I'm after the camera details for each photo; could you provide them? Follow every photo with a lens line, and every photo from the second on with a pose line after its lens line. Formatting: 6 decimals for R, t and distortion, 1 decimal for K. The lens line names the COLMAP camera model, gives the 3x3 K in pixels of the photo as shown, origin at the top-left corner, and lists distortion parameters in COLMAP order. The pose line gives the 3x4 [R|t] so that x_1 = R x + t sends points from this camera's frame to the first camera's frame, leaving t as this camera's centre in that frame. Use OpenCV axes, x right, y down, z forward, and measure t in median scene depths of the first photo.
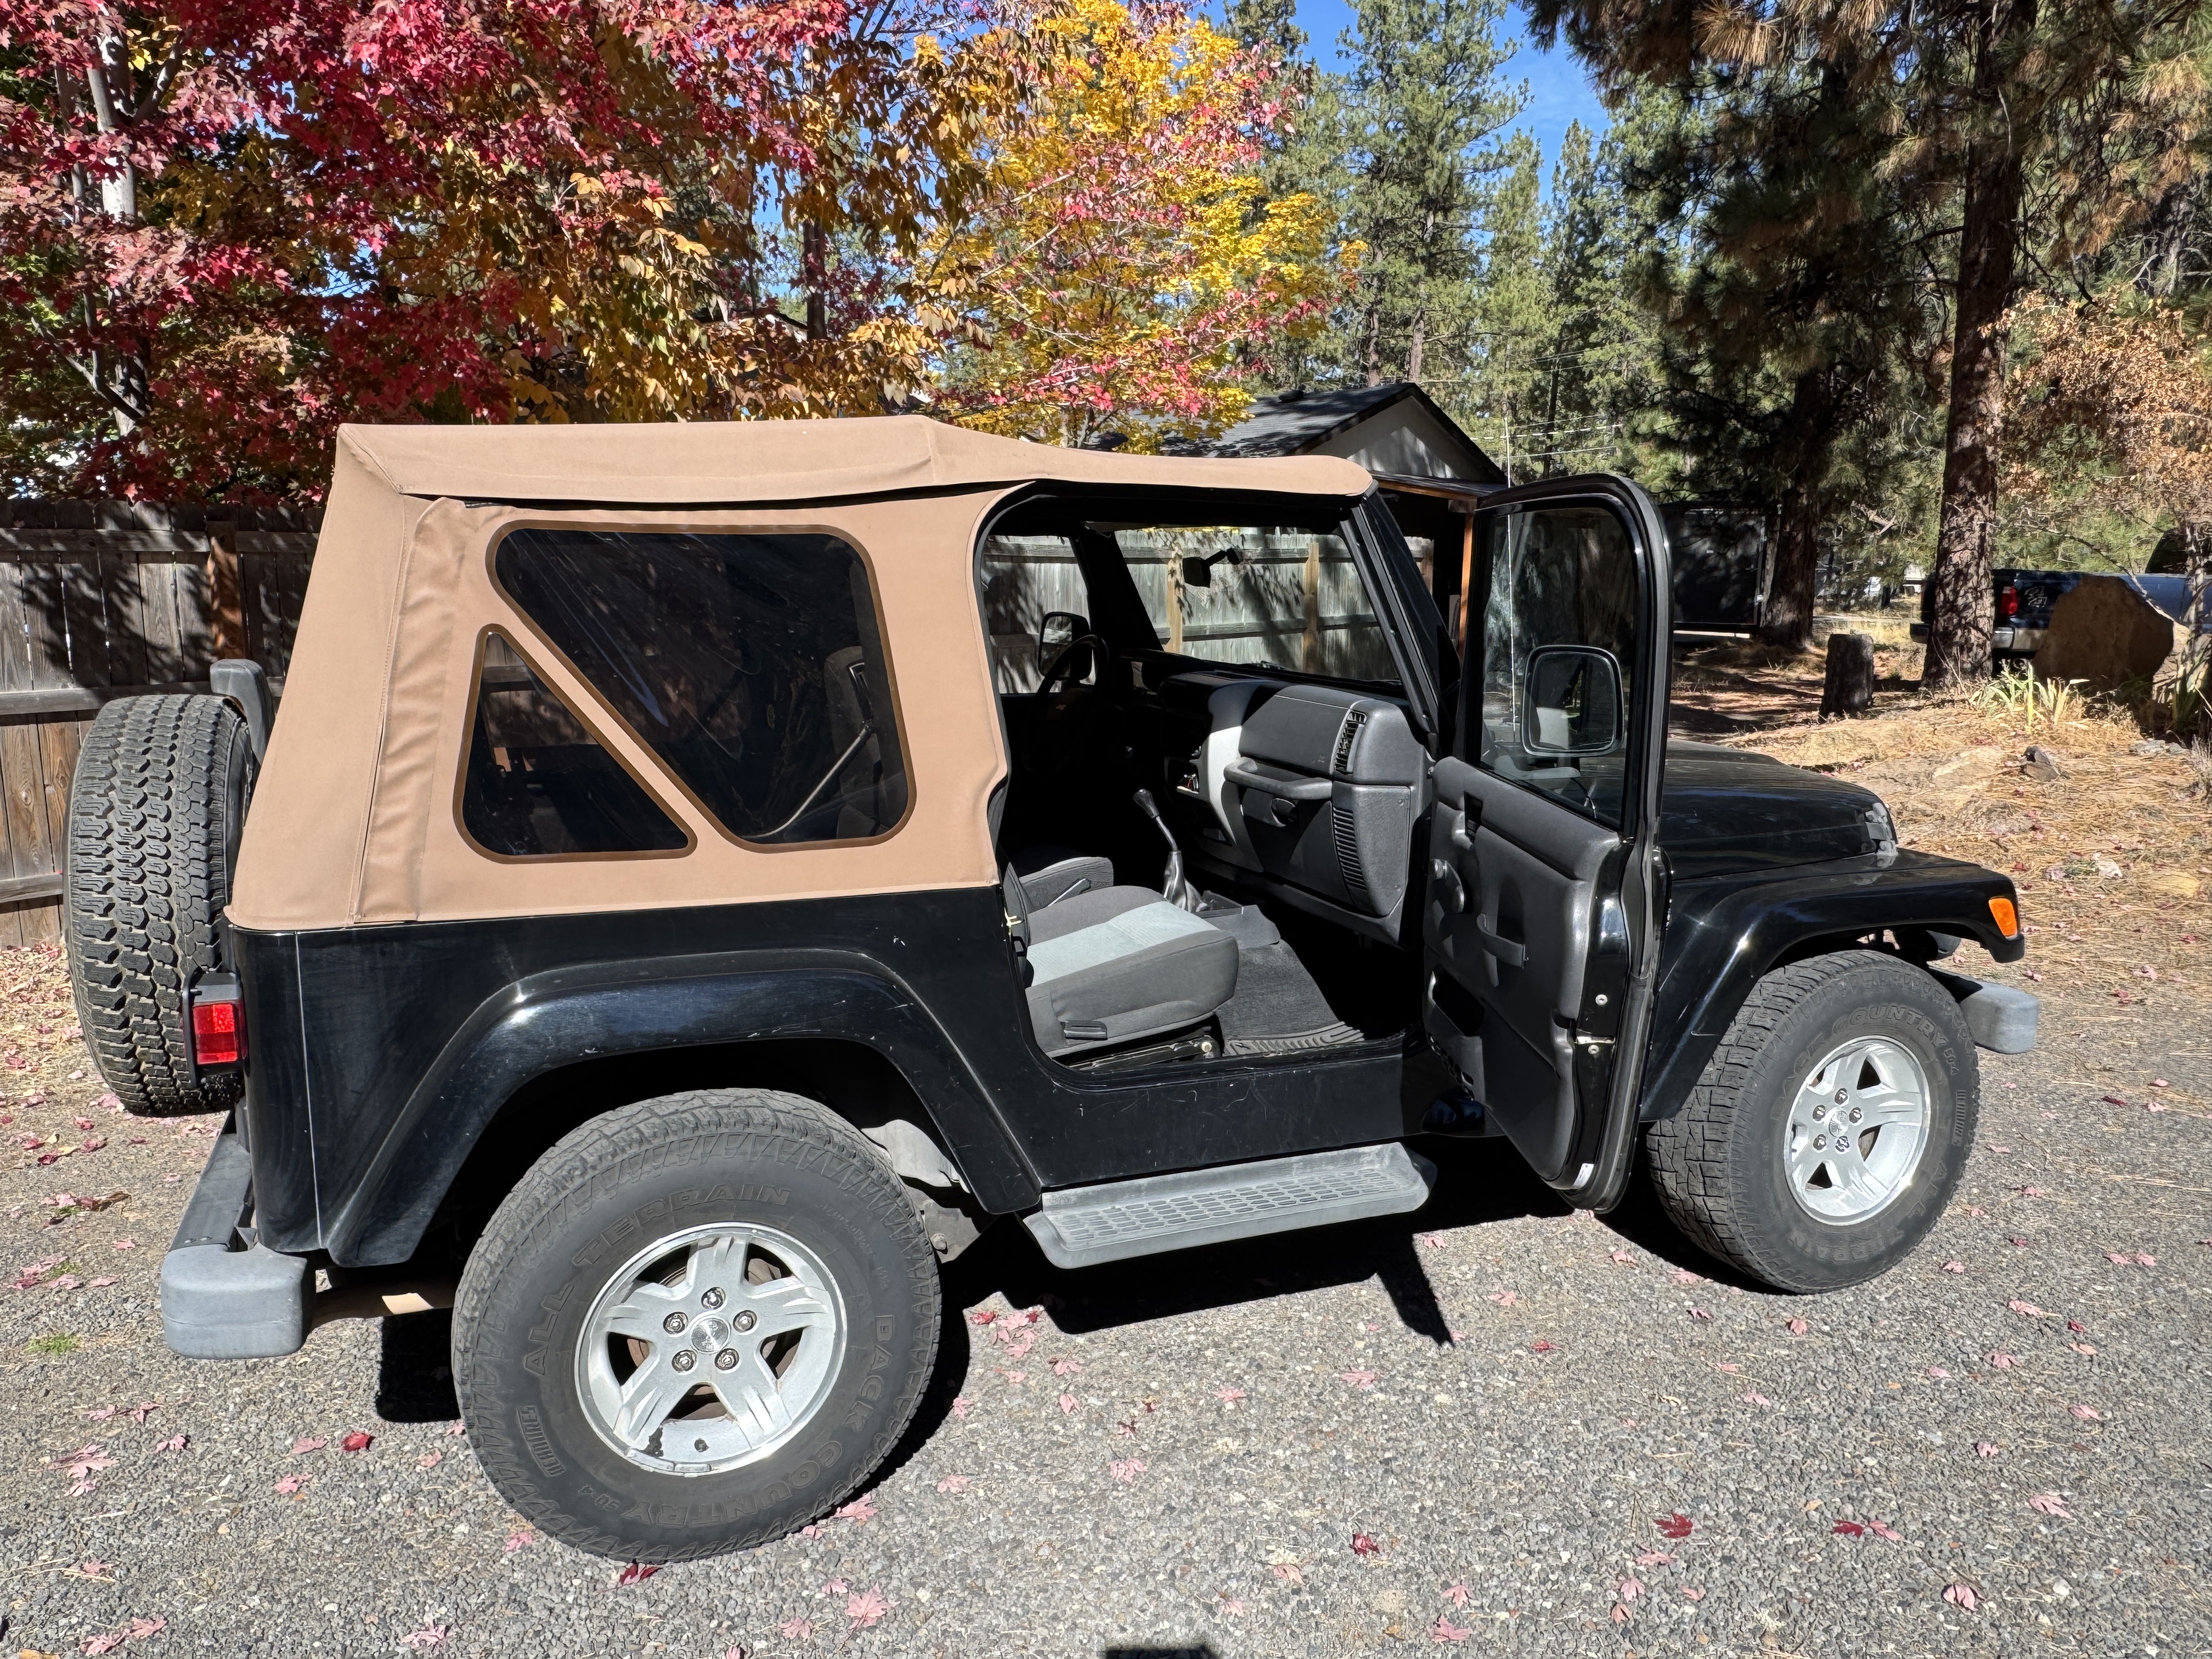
lens RADIAL K [[1561.4, 0, 1105.3], [0, 1561.4, 818.5], [0, 0, 1]] dist [0.027561, -0.038333]
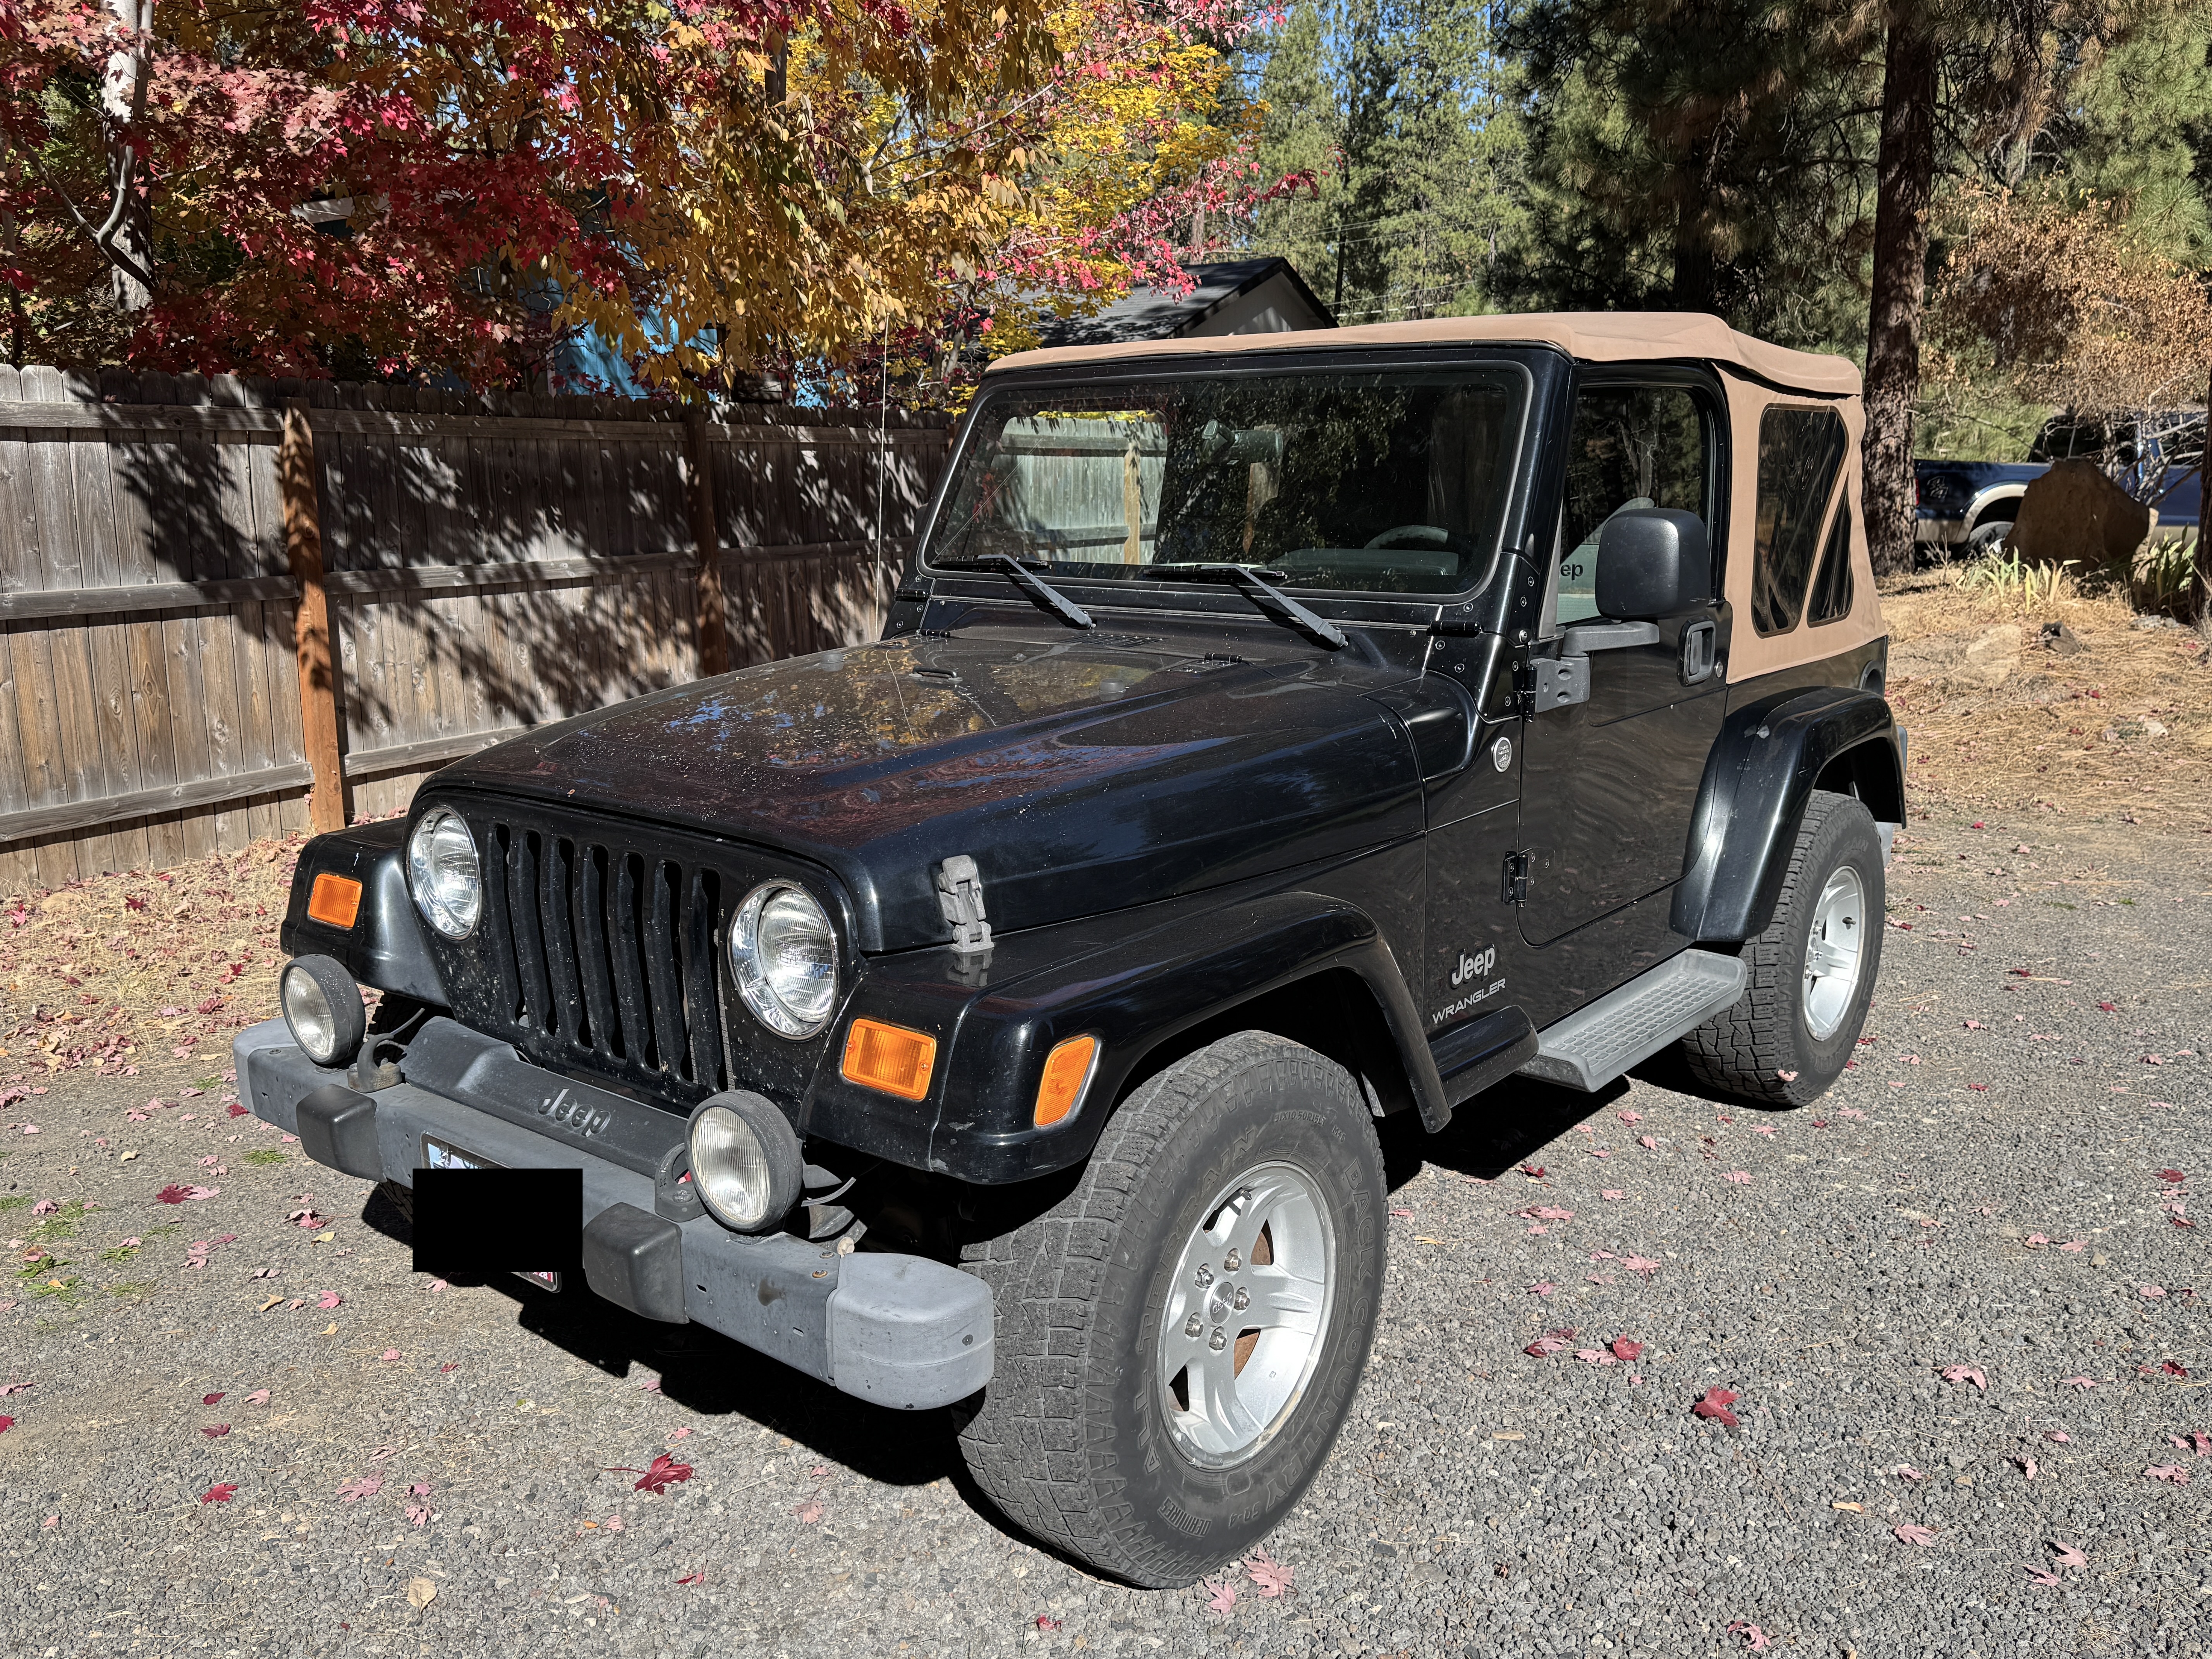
lens RADIAL K [[1829.4, 0, 1106.2], [0, 1829.4, 837.0], [0, 0, 1]] dist [0.051621, -0.063714]
pose [[0.983430, -0.036624, 0.177549, -0.256462], [0.029337, 0.998623, 0.043494, 0.024847], [-0.178897, -0.037564, 0.983150, -0.111890]]
